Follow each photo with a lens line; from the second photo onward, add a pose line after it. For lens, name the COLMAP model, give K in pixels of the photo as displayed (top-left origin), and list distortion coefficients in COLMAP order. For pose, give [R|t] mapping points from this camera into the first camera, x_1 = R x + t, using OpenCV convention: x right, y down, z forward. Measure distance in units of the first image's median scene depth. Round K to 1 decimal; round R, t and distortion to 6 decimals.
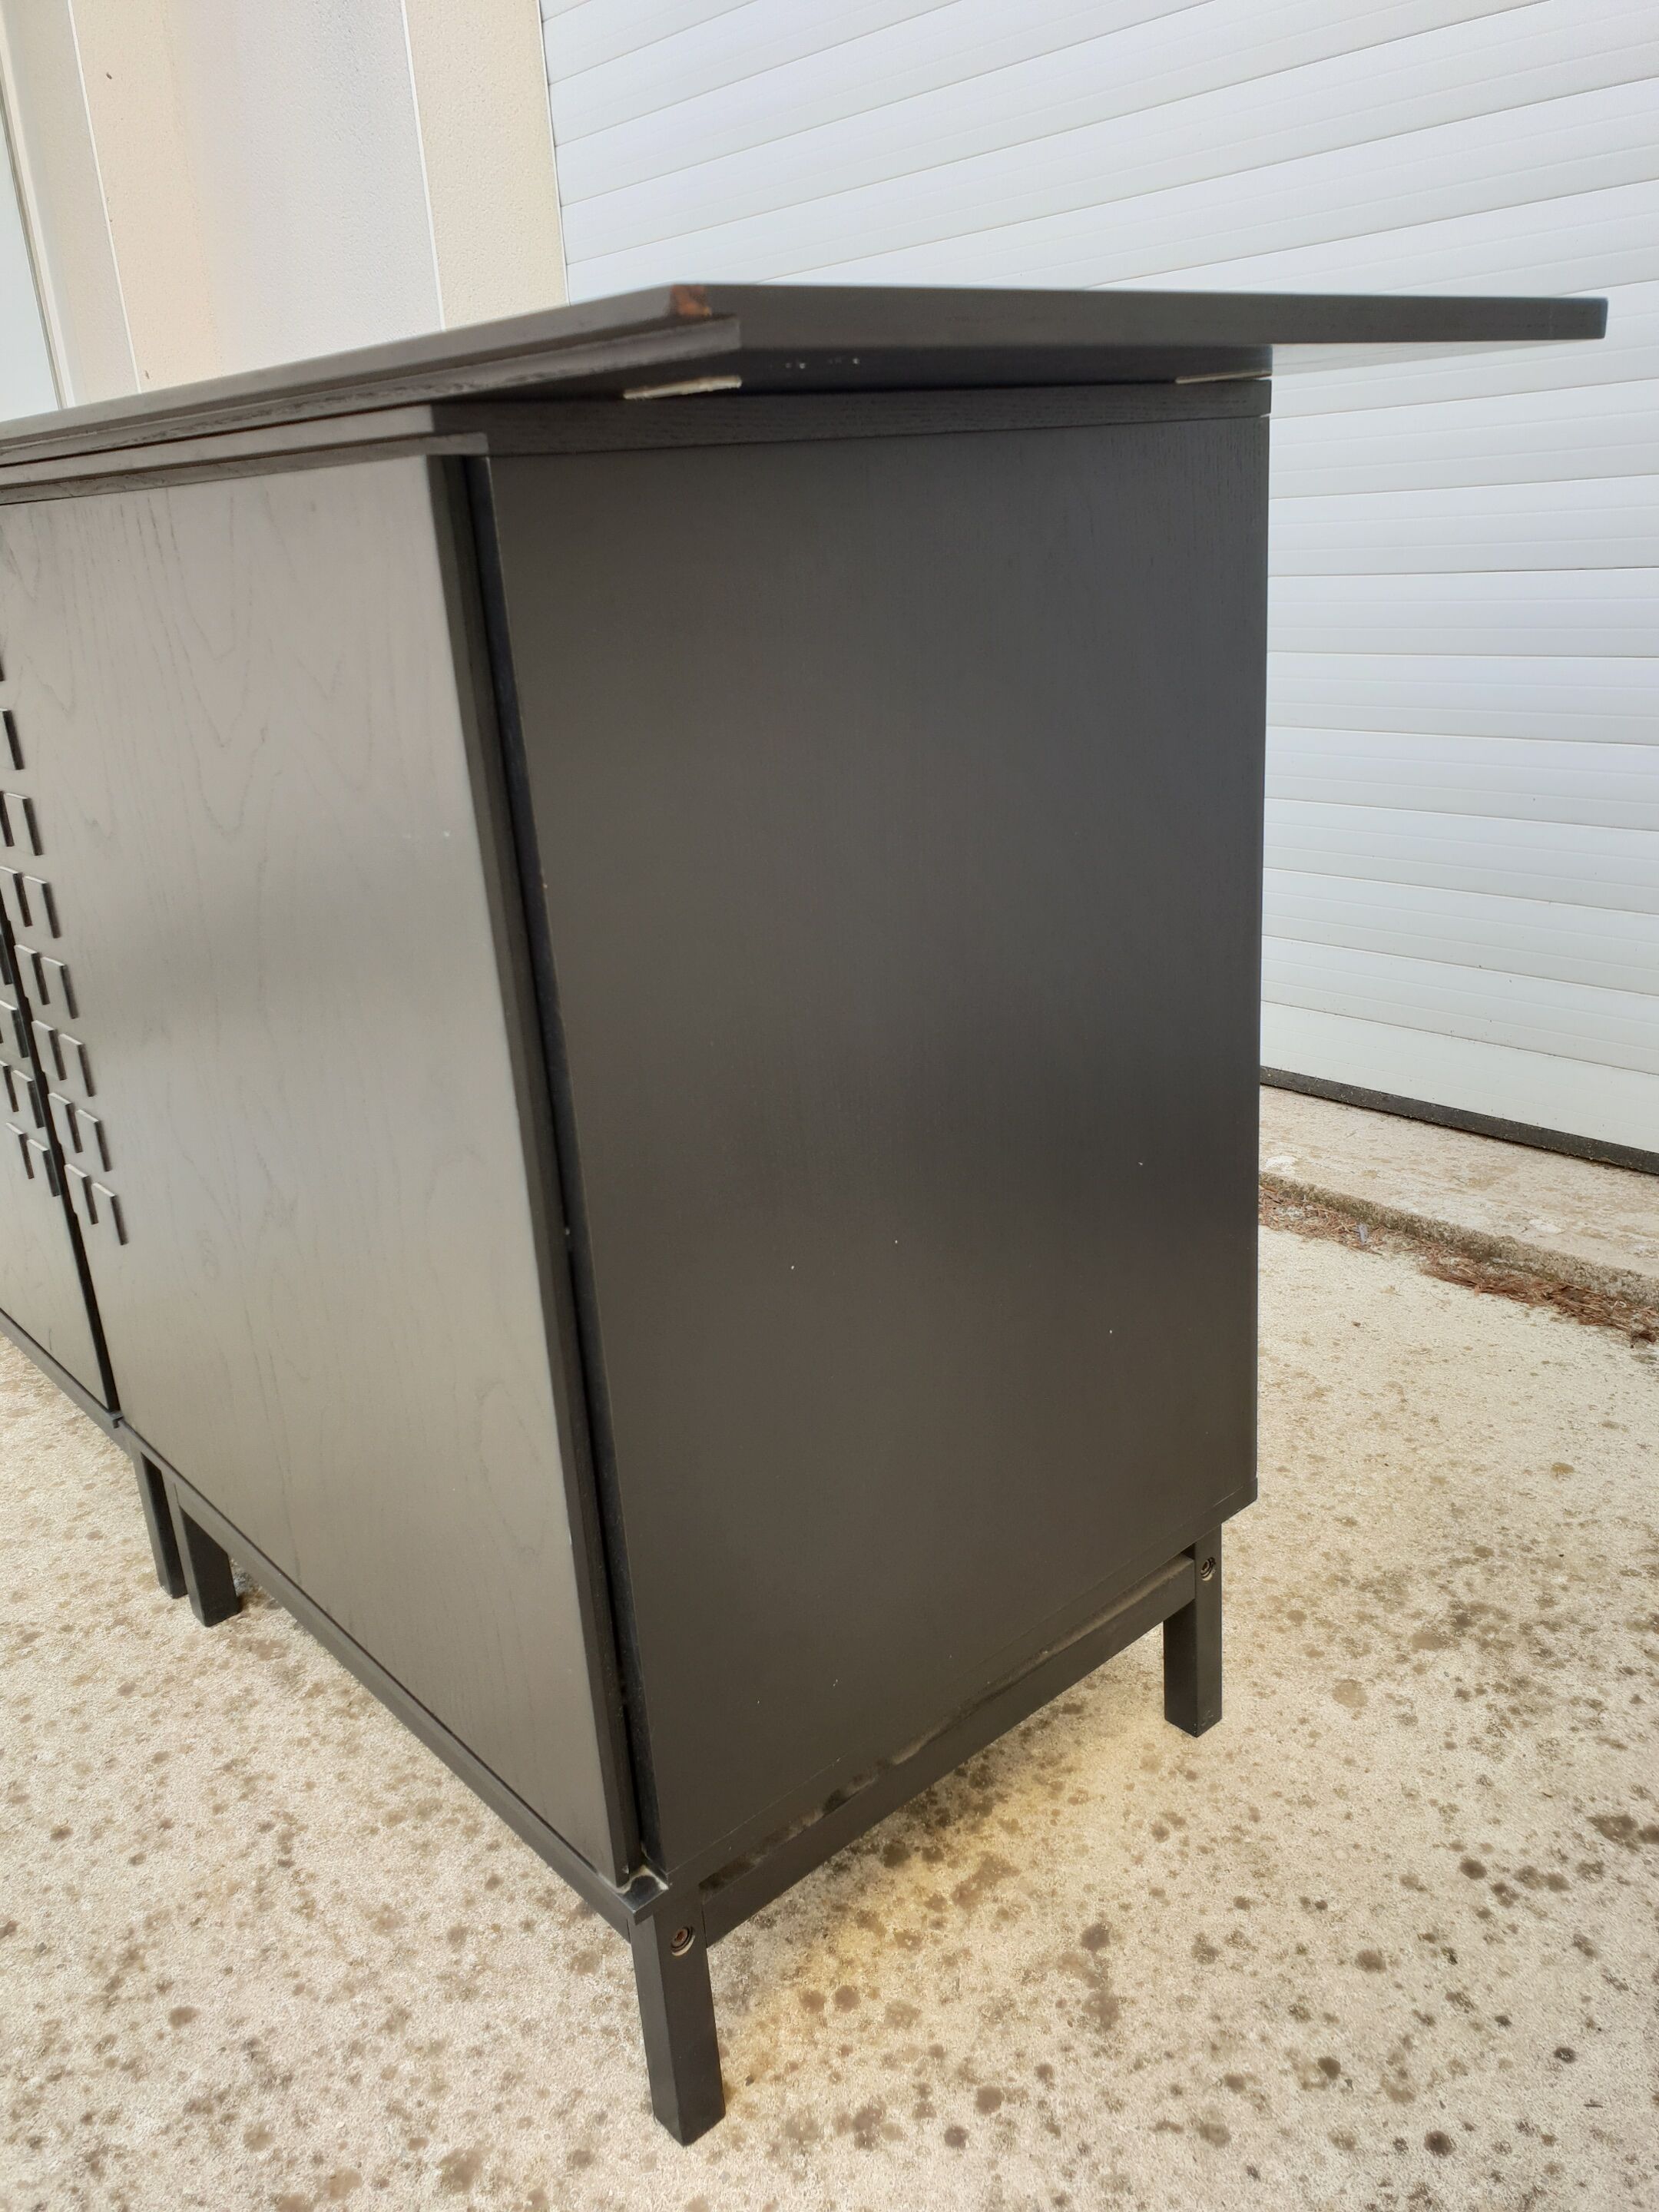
lens RADIAL K [[1726.8, 0, 842.2], [0, 1726.8, 1087.0], [0, 0, 1]] dist [0.004757, 0.040926]
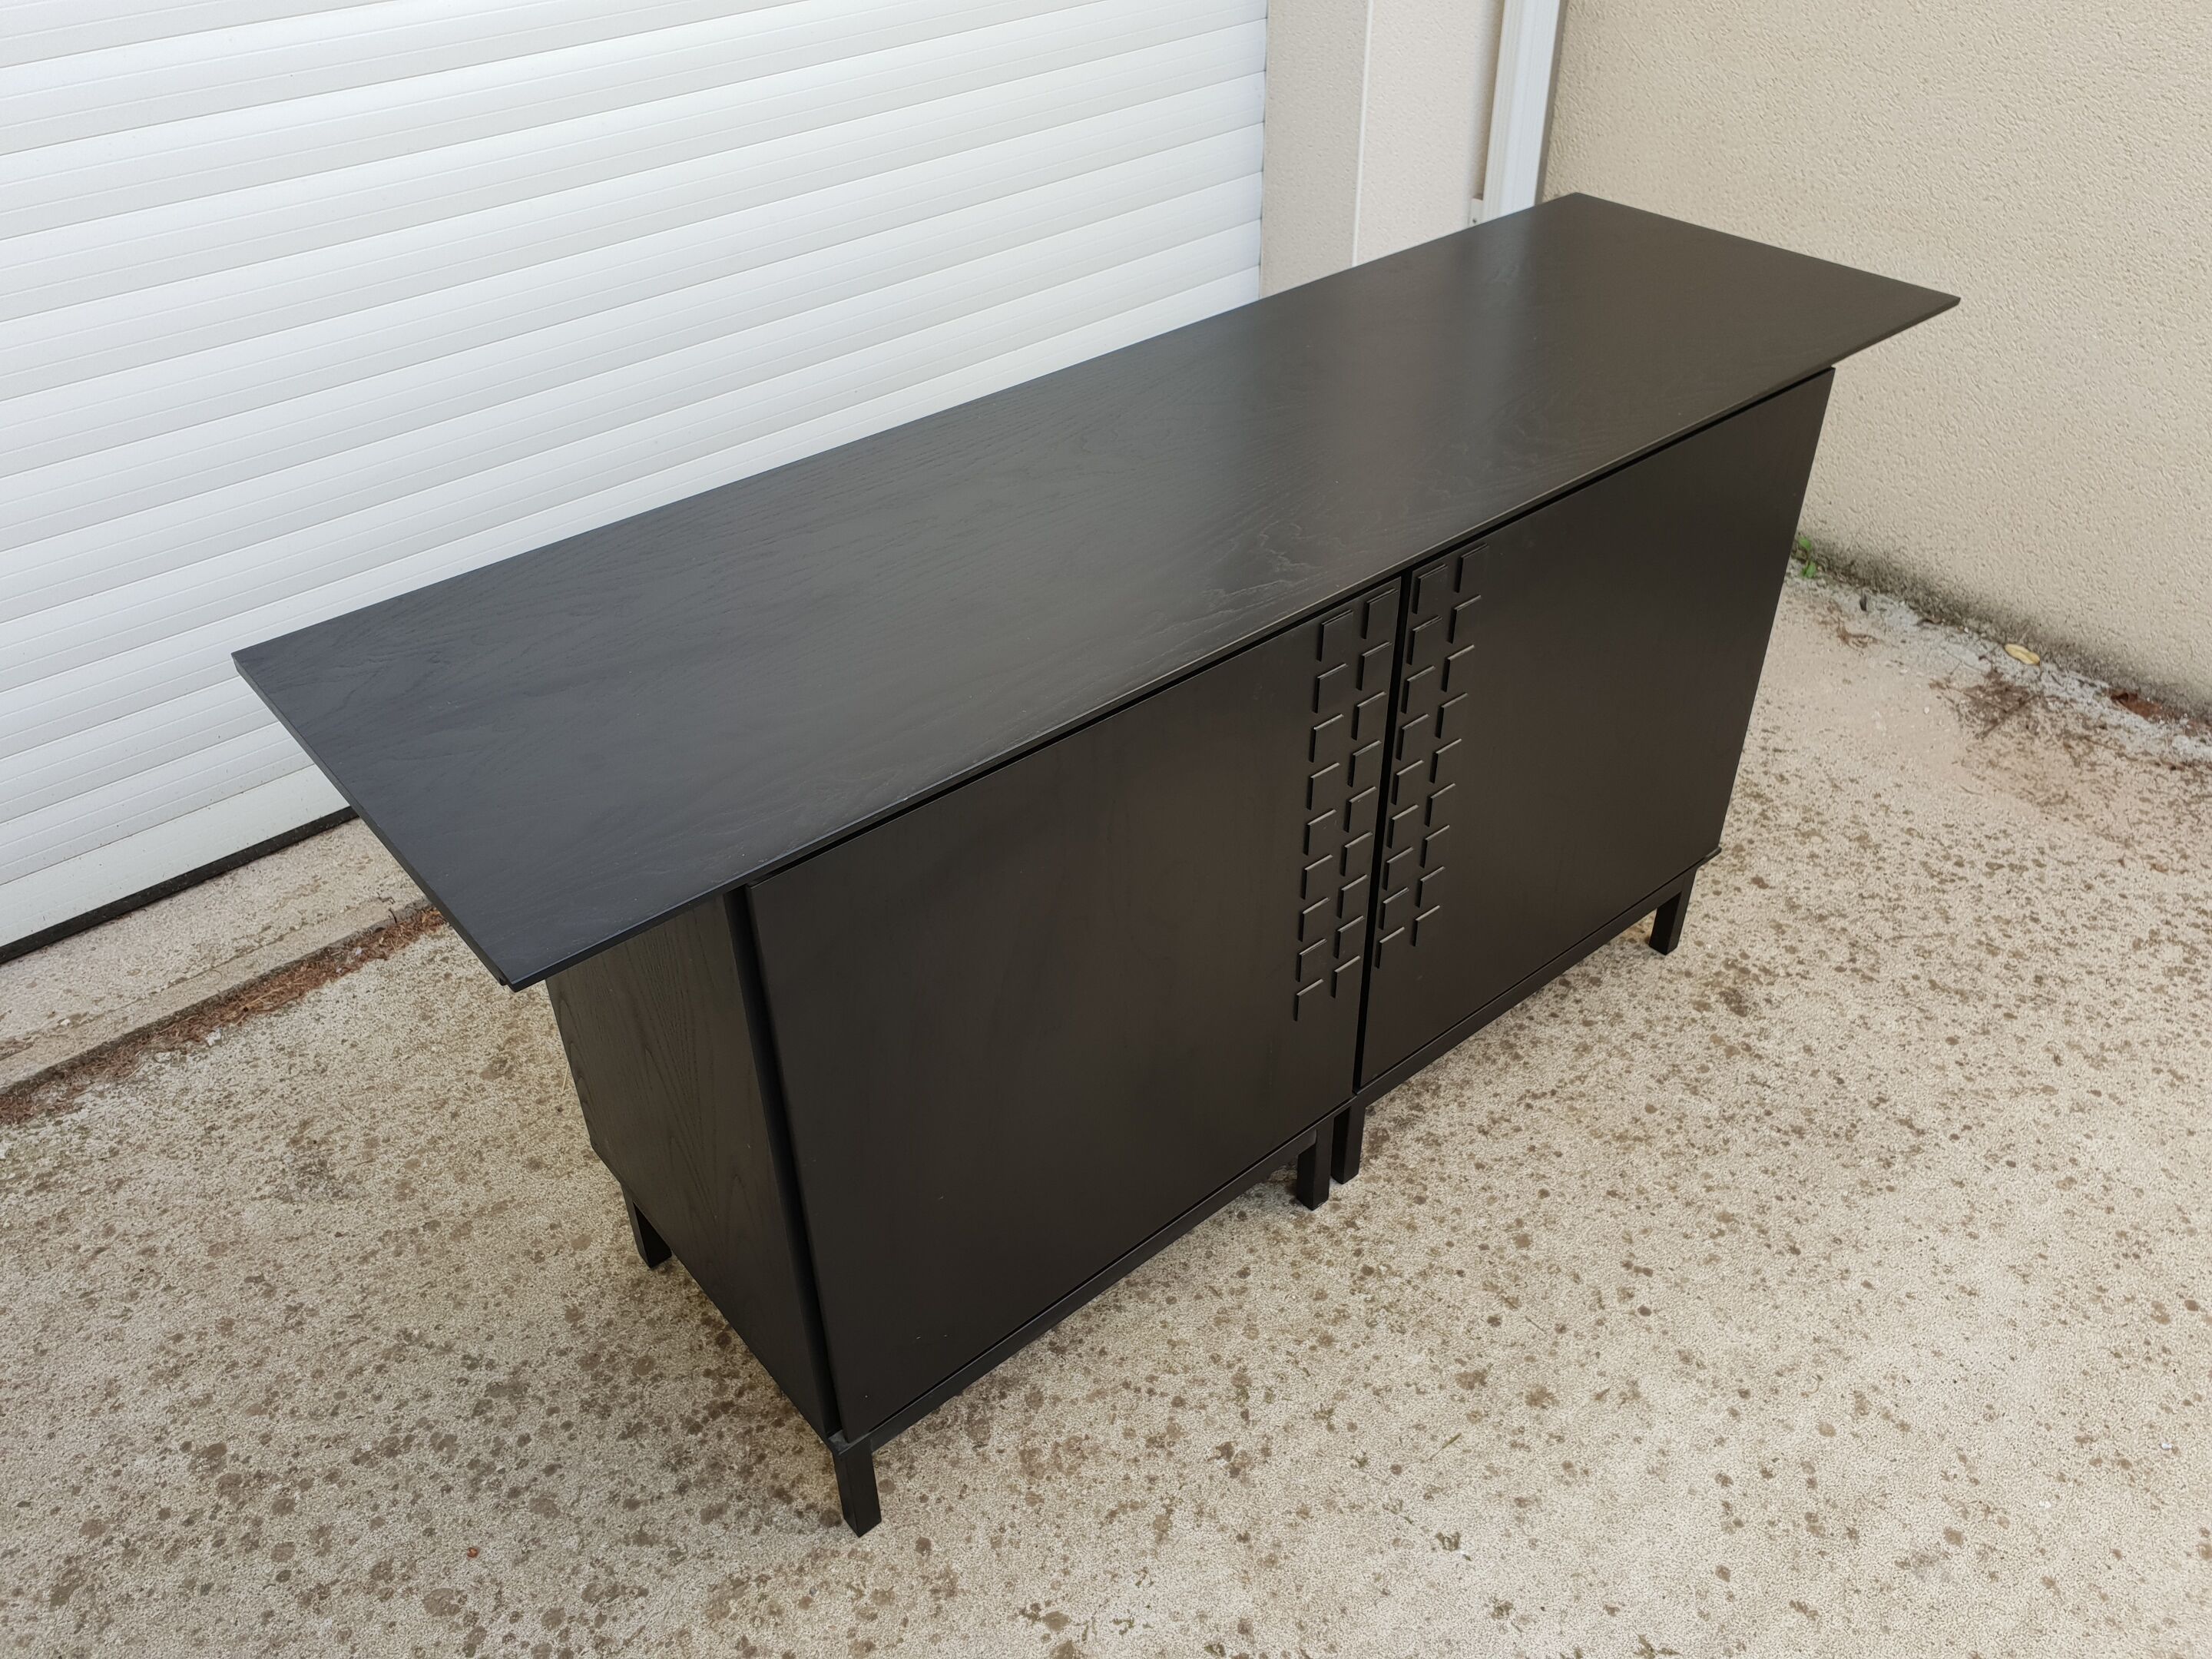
lens RADIAL K [[1726.8, 0, 1082.1], [0, 1726.8, 826.7], [0, 0, 1]] dist [0.004757, 0.040926]
pose [[0.038093, -0.553337, 0.832086, -1.835406], [0.343747, 0.789128, 0.509034, -0.978678], [-0.938289, 0.266636, 0.220268, 1.019469]]
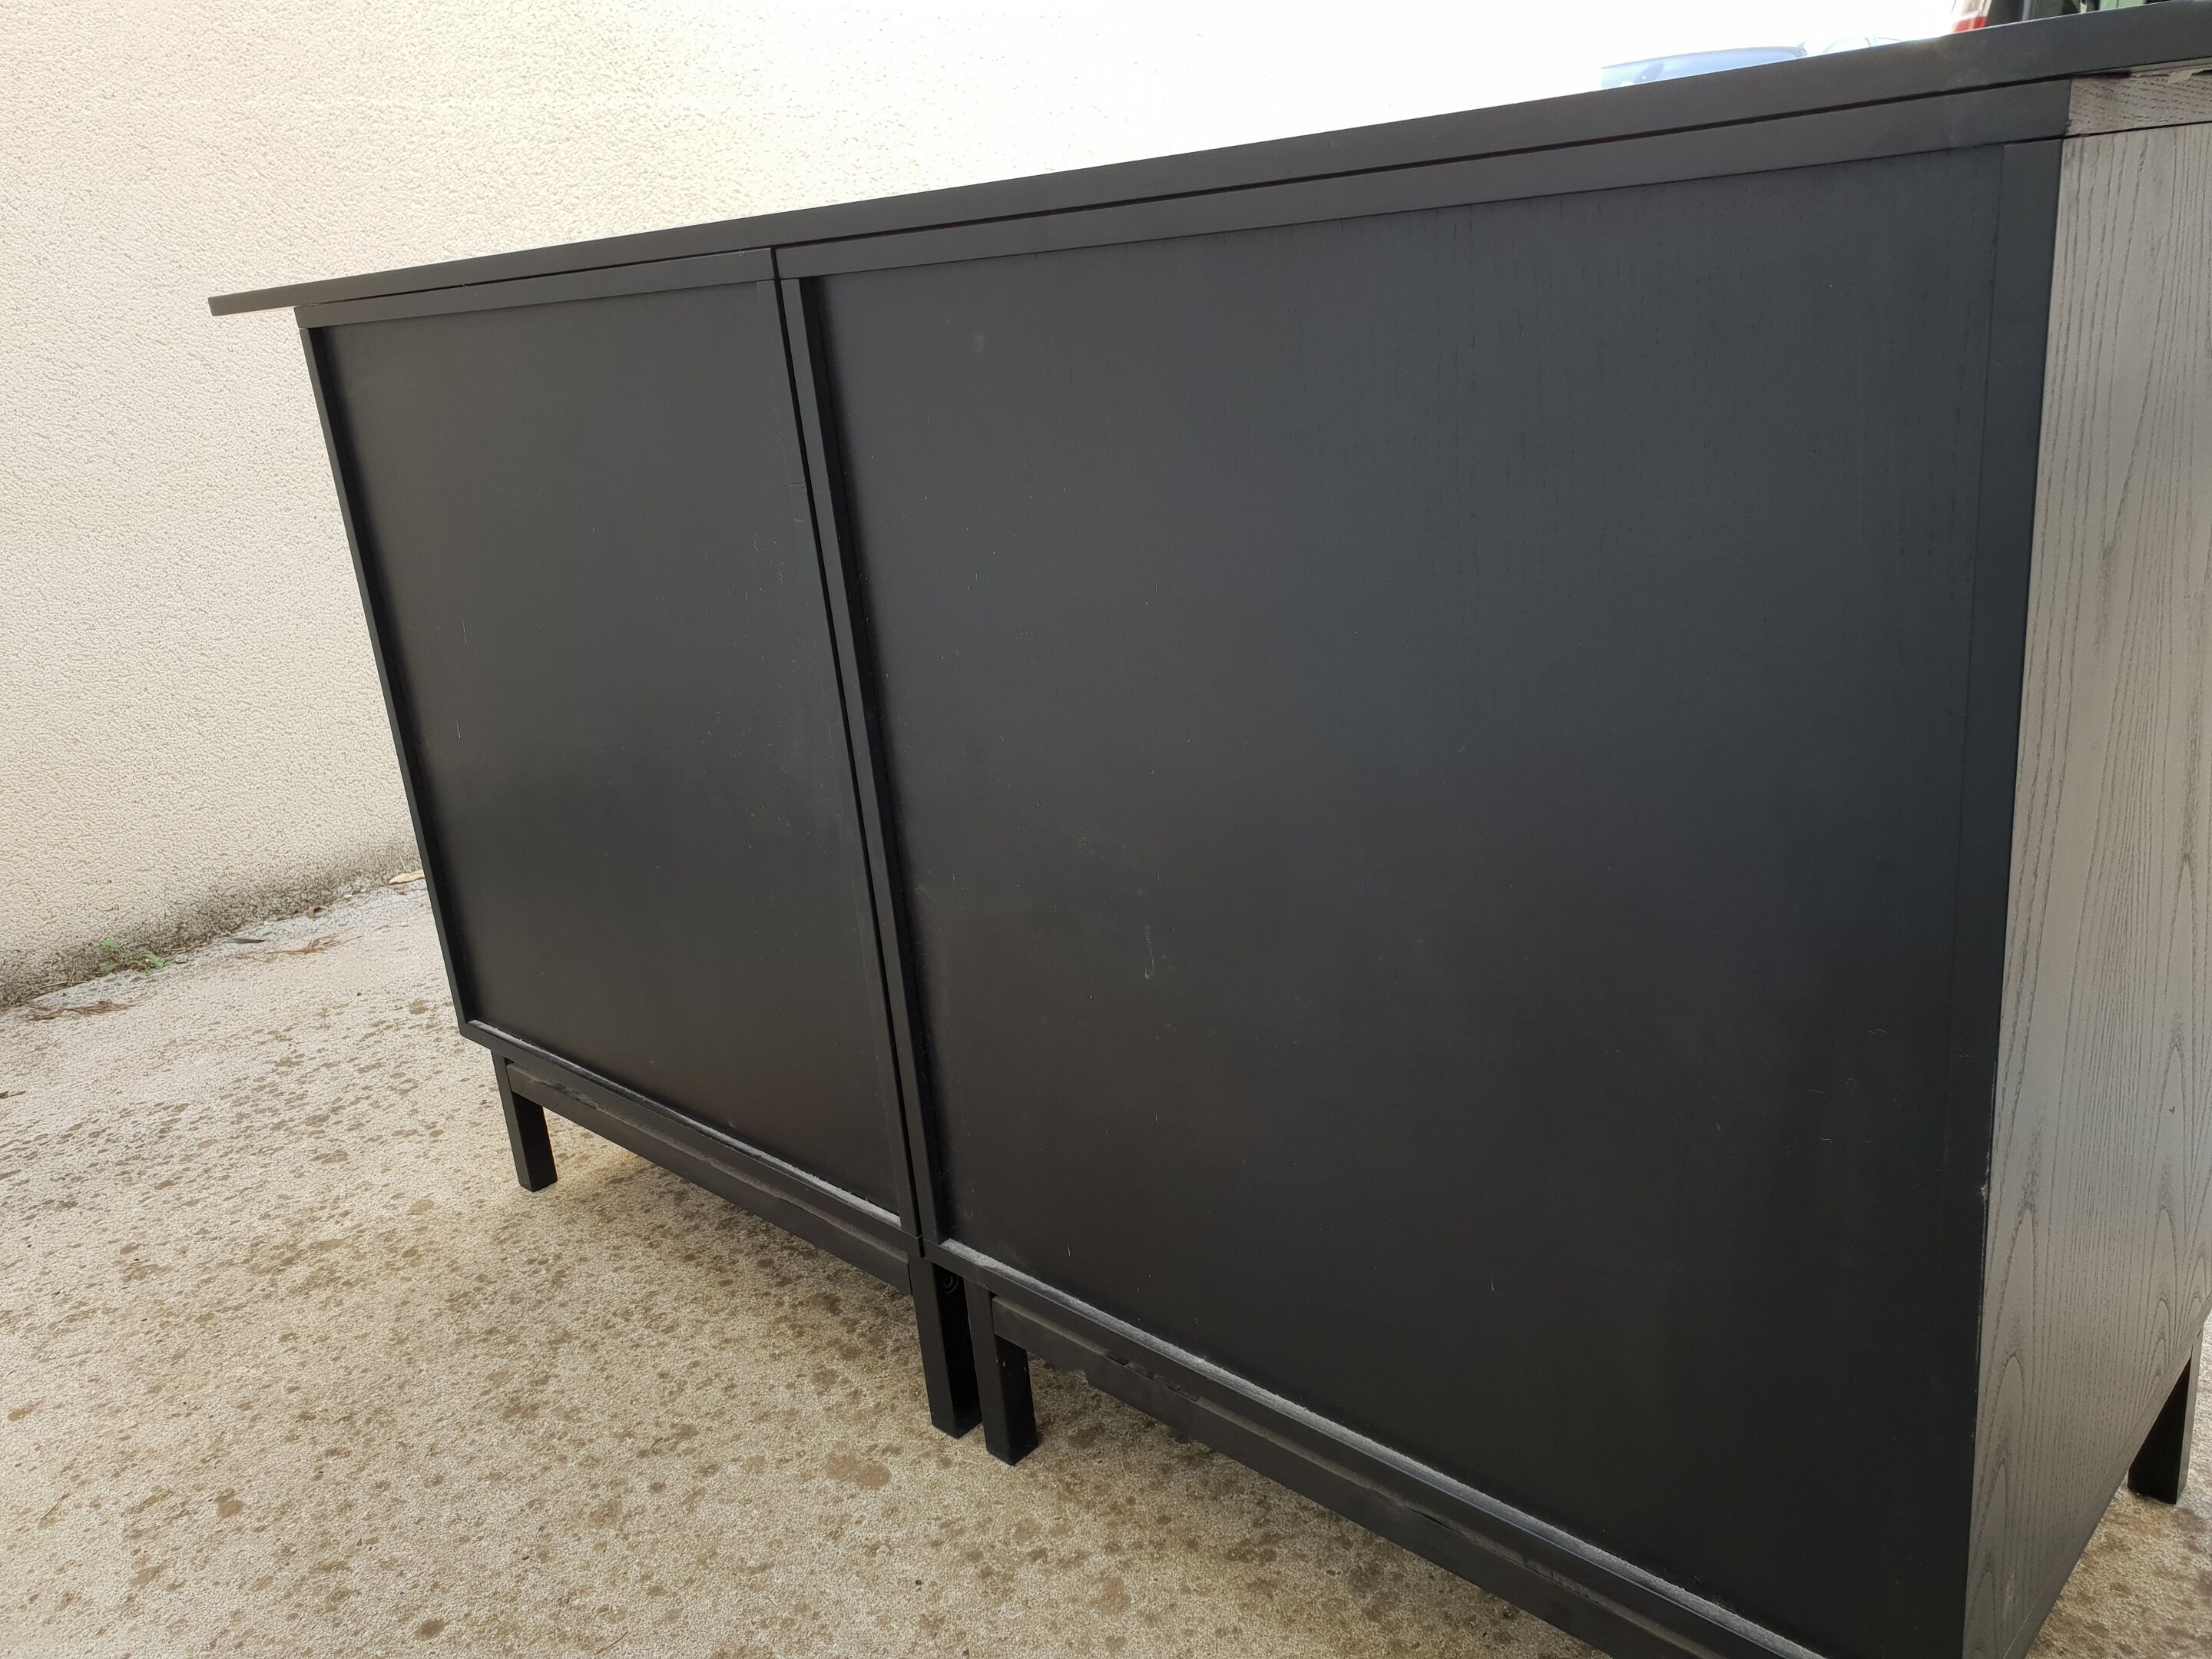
lens RADIAL K [[1726.8, 0, 1094.3], [0, 1726.8, 811.8], [0, 0, 1]] dist [0.004757, 0.040926]
pose [[-0.982585, 0.183269, -0.030637, -0.297244], [0.127768, 0.786114, 0.604731, -0.772131], [0.134913, 0.590286, -0.795840, 2.233804]]
